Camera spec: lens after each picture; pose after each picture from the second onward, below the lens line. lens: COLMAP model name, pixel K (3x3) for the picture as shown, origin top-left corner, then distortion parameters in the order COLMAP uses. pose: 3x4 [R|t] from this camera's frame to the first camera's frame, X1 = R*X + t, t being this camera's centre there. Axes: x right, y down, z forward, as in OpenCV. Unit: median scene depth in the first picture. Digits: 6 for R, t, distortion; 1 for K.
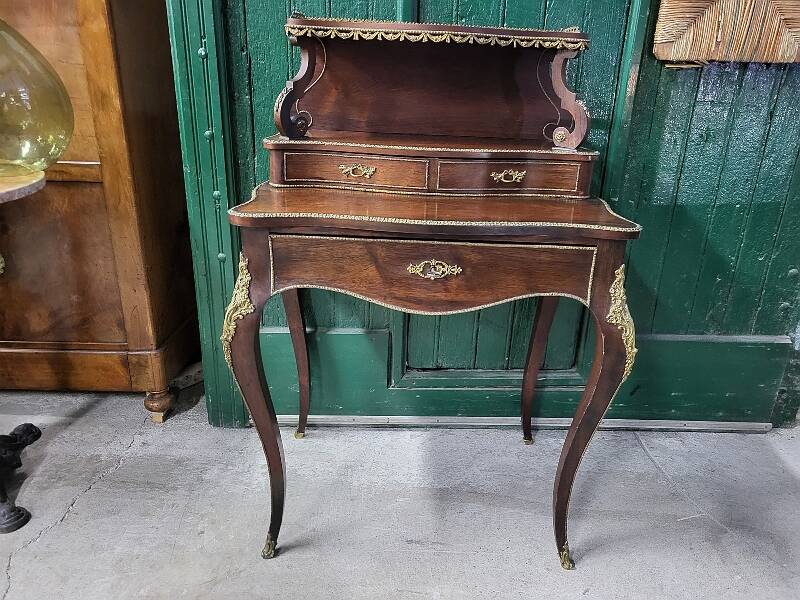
lens RADIAL K [[597.6, 0, 414.4], [0, 597.6, 301.4], [0, 0, 1]] dist [0.040846, -0.002697]
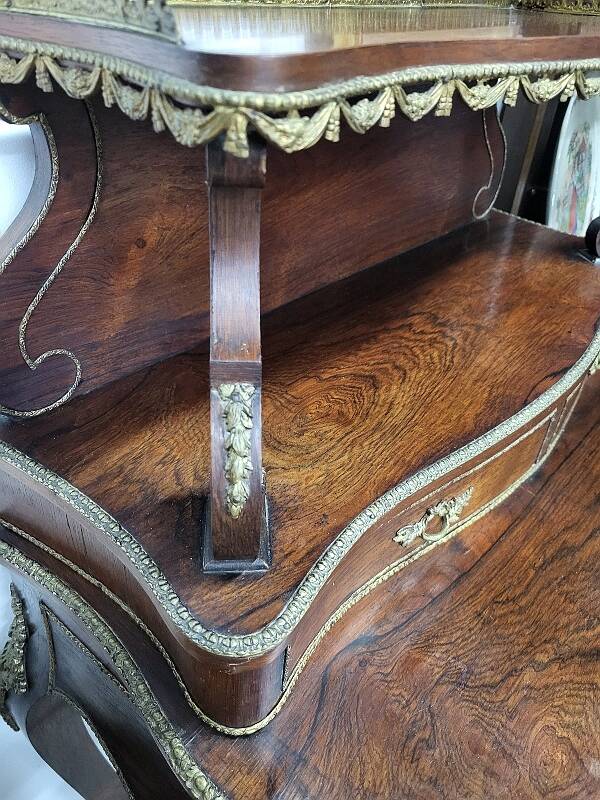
lens RADIAL K [[606.5, 0, 292.6], [0, 606.5, 410.5], [0, 0, 1]] dist [0.011697, -0.000394]
pose [[0.683126, -0.438720, 0.583835, -0.318705], [0.252892, 0.892092, 0.374457, -0.417703], [-0.685116, -0.108155, 0.720360, 0.817702]]
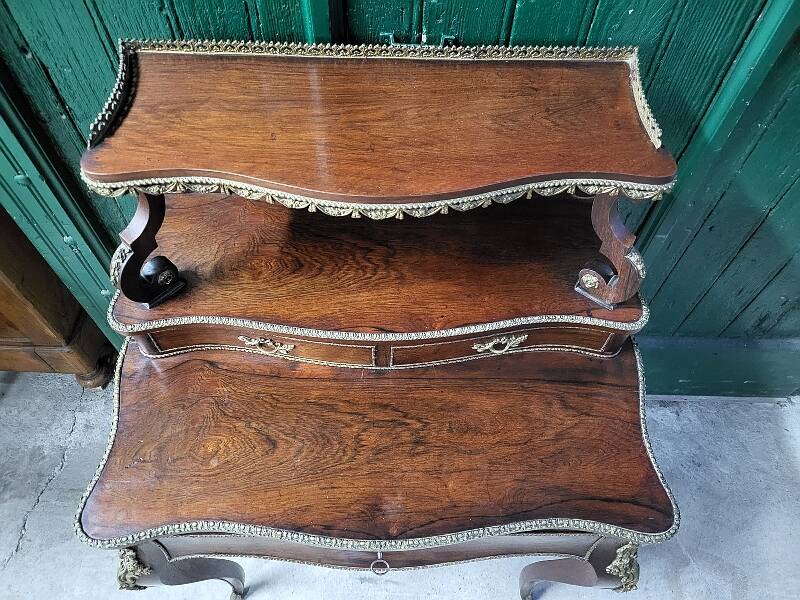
lens RADIAL K [[601.2, 0, 404.8], [0, 601.2, 296.2], [0, 0, 1]] dist [0.038920, -0.007539]
pose [[0.999892, -0.002046, -0.014557, 0.063441], [0.010178, 0.810878, 0.585127, -0.641514], [0.010607, -0.585212, 0.810811, 0.502152]]
